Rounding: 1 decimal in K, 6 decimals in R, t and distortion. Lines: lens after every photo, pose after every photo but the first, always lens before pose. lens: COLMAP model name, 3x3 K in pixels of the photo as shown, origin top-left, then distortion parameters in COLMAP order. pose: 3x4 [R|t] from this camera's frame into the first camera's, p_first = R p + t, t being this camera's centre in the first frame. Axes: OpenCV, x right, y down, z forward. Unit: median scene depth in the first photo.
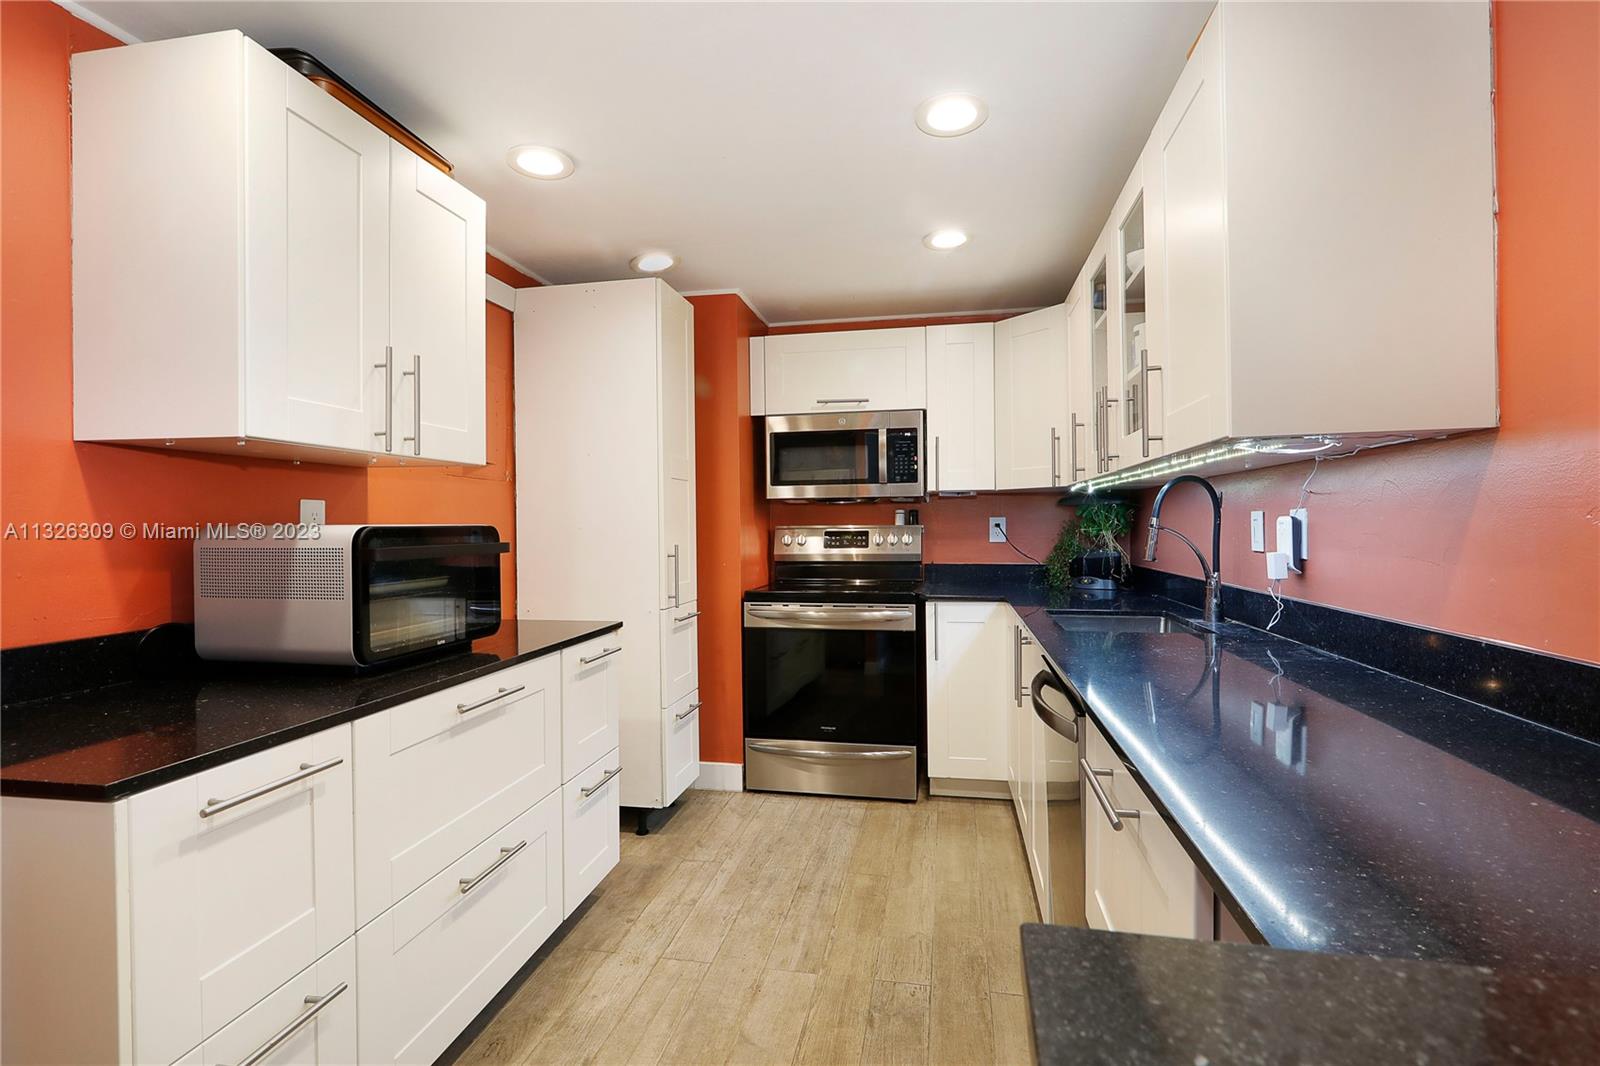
lens RADIAL K [[754.3, 0, 802.6], [0, 754.3, 529.9], [0, 0, 1]] dist [-0.004441, 0.000349]
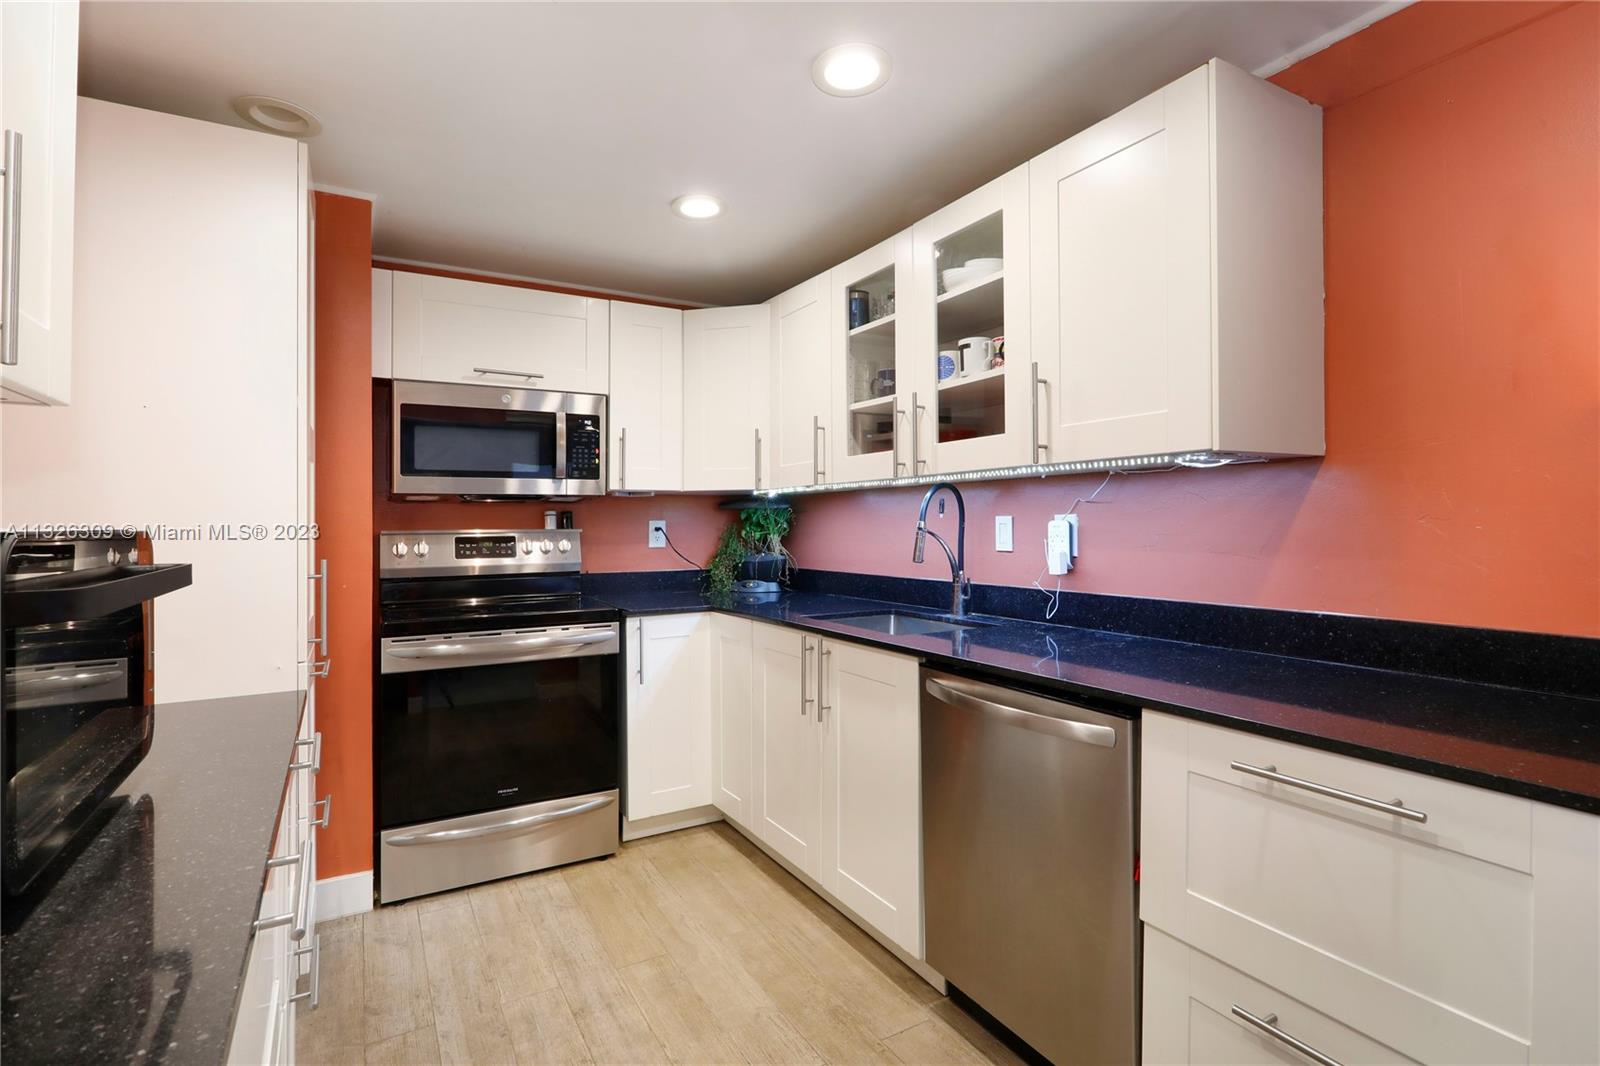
lens RADIAL K [[752.7, 0, 789.2], [0, 752.7, 518.2], [0, 0, 1]] dist [-0.011870, 0.004741]
pose [[0.754814, 0.008629, 0.655882, -0.247938], [0.005657, 0.999791, -0.019664, -0.000750], [-0.655914, 0.018553, 0.754607, 0.214873]]
